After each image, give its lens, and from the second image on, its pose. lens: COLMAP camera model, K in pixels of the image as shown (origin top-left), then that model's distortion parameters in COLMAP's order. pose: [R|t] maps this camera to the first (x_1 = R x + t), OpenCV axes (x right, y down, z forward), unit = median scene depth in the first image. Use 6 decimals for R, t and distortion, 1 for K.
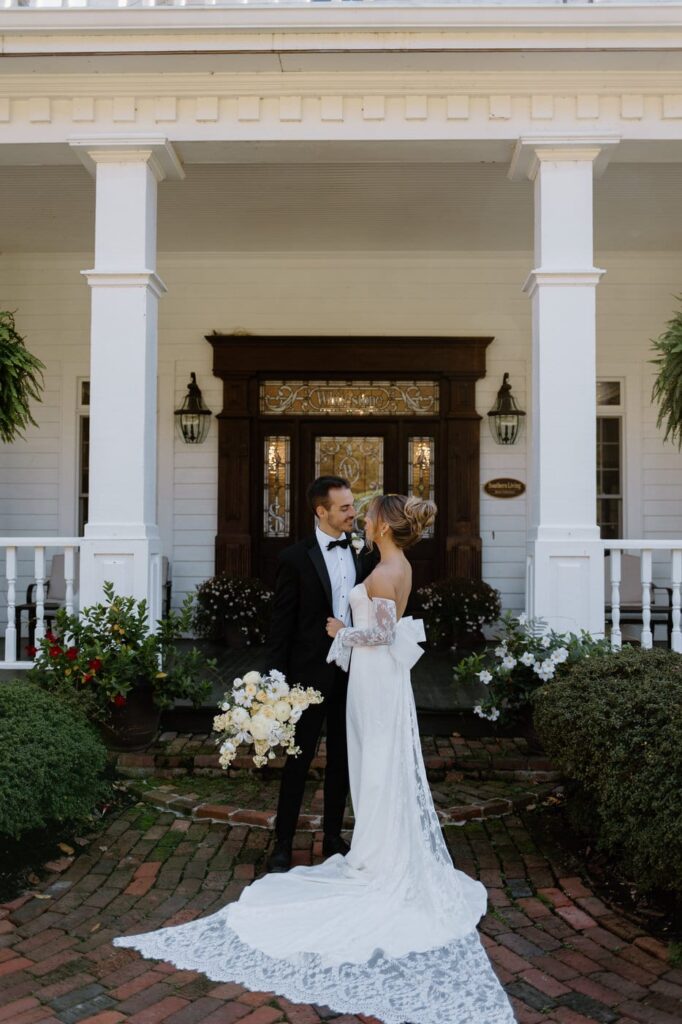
lens RADIAL K [[996.4, 0, 341.0], [0, 996.4, 512.0], [0, 0, 1]] dist [-0.050607, 0.099469]
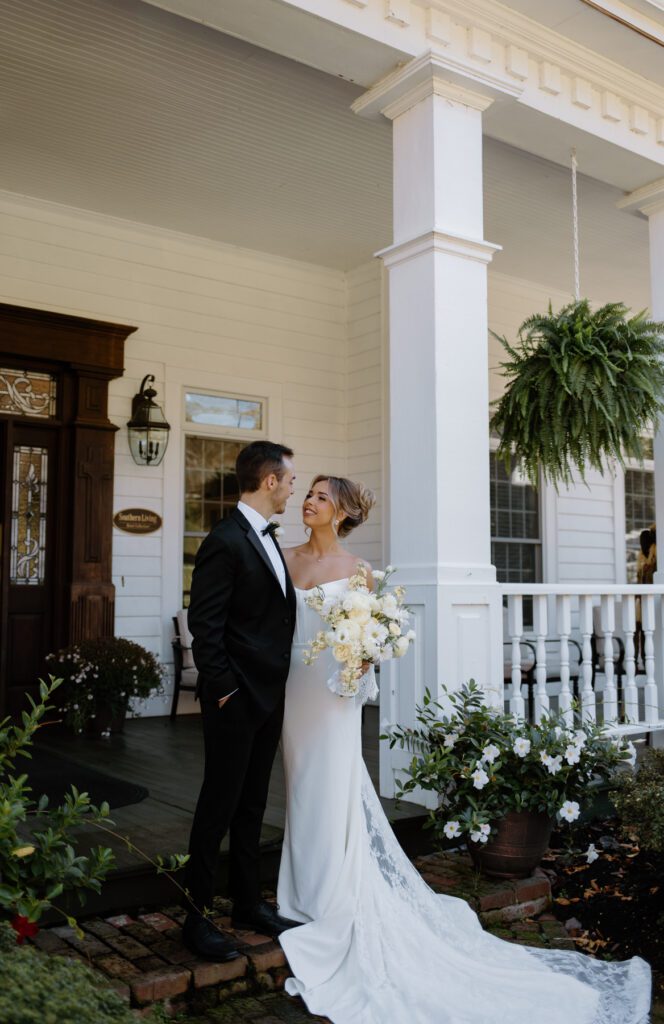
lens RADIAL K [[1007.5, 0, 332.0], [0, 1007.5, 512.0], [0, 0, 1]] dist [-0.025597, -0.016140]
pose [[0.775327, 0.048897, 0.629665, -0.422485], [-0.014930, 0.998139, -0.059127, 0.026040], [-0.631384, 0.036441, 0.774614, 0.569350]]
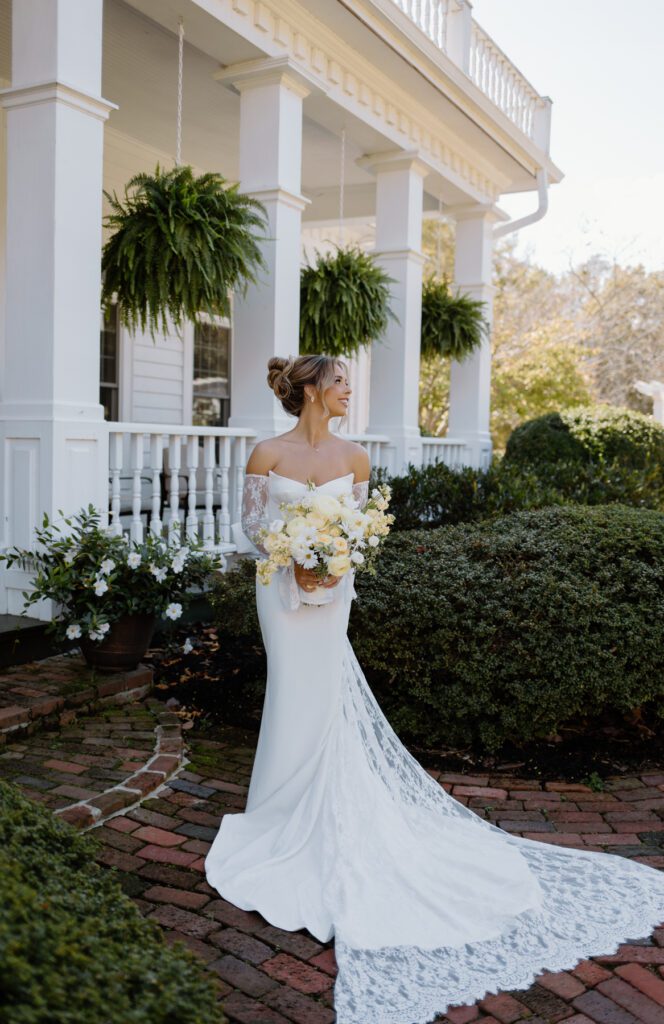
lens RADIAL K [[1007.5, 0, 332.0], [0, 1007.5, 512.0], [0, 0, 1]] dist [-0.025597, -0.016140]
pose [[0.426657, -0.051601, 0.902940, -0.560496], [-0.048333, 0.995643, 0.079737, 0.034243], [-0.903121, -0.077662, 0.422304, 0.540214]]
